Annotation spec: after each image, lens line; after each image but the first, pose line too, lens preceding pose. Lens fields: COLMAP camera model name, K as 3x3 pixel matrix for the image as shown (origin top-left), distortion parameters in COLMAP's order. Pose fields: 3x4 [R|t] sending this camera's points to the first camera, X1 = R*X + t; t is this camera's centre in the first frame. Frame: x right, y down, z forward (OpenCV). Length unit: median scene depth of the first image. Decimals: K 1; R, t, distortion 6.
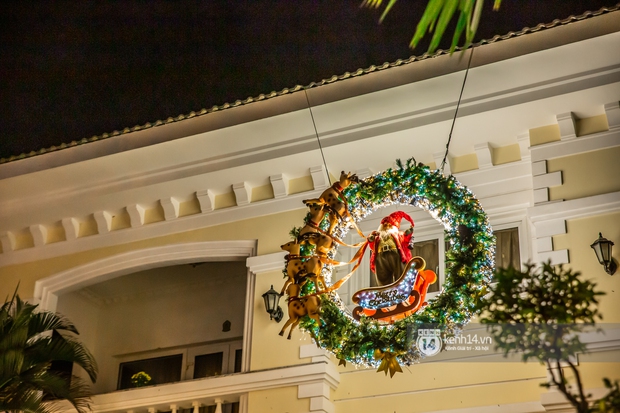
lens RADIAL K [[1152.2, 0, 310.0], [0, 1152.2, 206.5], [0, 0, 1]] dist [0.201748, 0.102886]
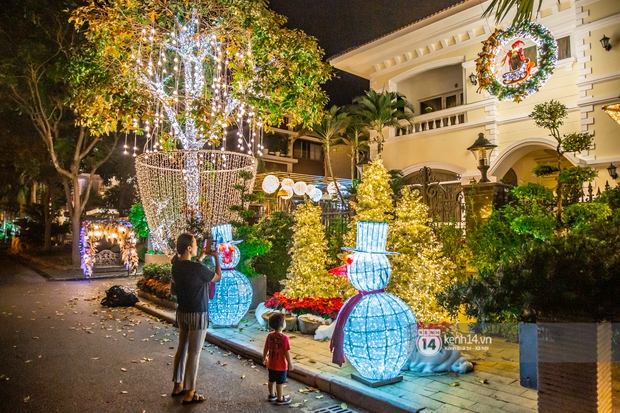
lens RADIAL K [[435.6, 0, 310.0], [0, 435.6, 206.5], [0, 0, 1]] dist [-0.124762, 0.079806]
pose [[0.913528, -0.045543, -0.404219, 0.010015], [0.198982, 0.916738, 0.346407, -0.075991], [0.354786, -0.396885, 0.846528, -0.148472]]
